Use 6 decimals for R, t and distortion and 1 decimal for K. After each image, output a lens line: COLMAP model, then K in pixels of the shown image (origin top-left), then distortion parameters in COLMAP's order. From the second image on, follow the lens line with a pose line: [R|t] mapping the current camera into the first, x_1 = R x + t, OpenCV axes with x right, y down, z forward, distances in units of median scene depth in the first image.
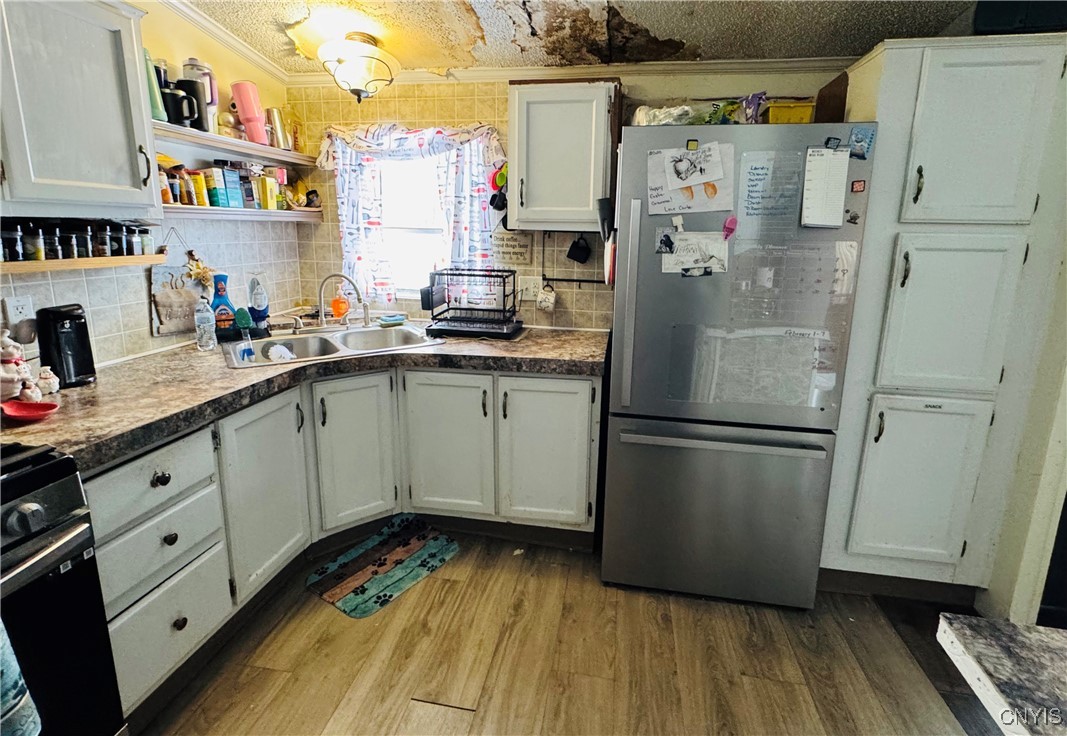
lens RADIAL K [[508.2, 0, 523.1], [0, 508.2, 334.4], [0, 0, 1]] dist [-0.002330, -0.000178]
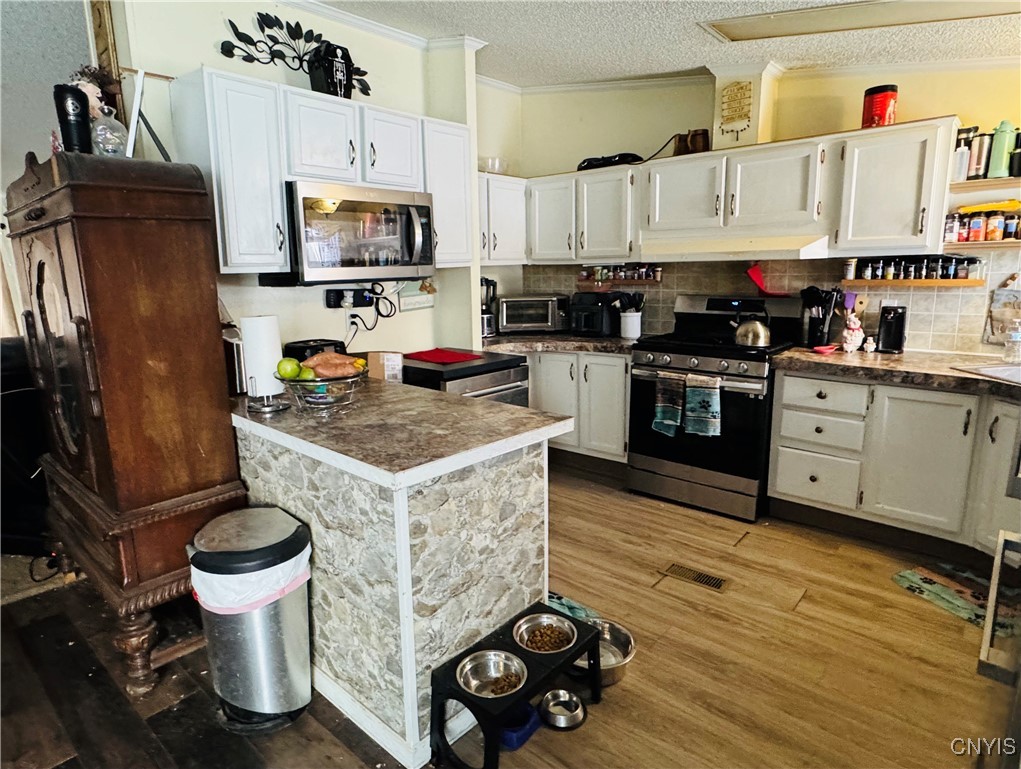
lens RADIAL K [[588.1, 0, 509.4], [0, 588.1, 381.7], [0, 0, 1]] dist [-0.001405, -0.000787]
pose [[-0.505652, 0.162739, -0.847250, 1.365183], [-0.158319, 0.947868, 0.276553, -0.145855], [0.848087, 0.273975, -0.453527, 0.793630]]
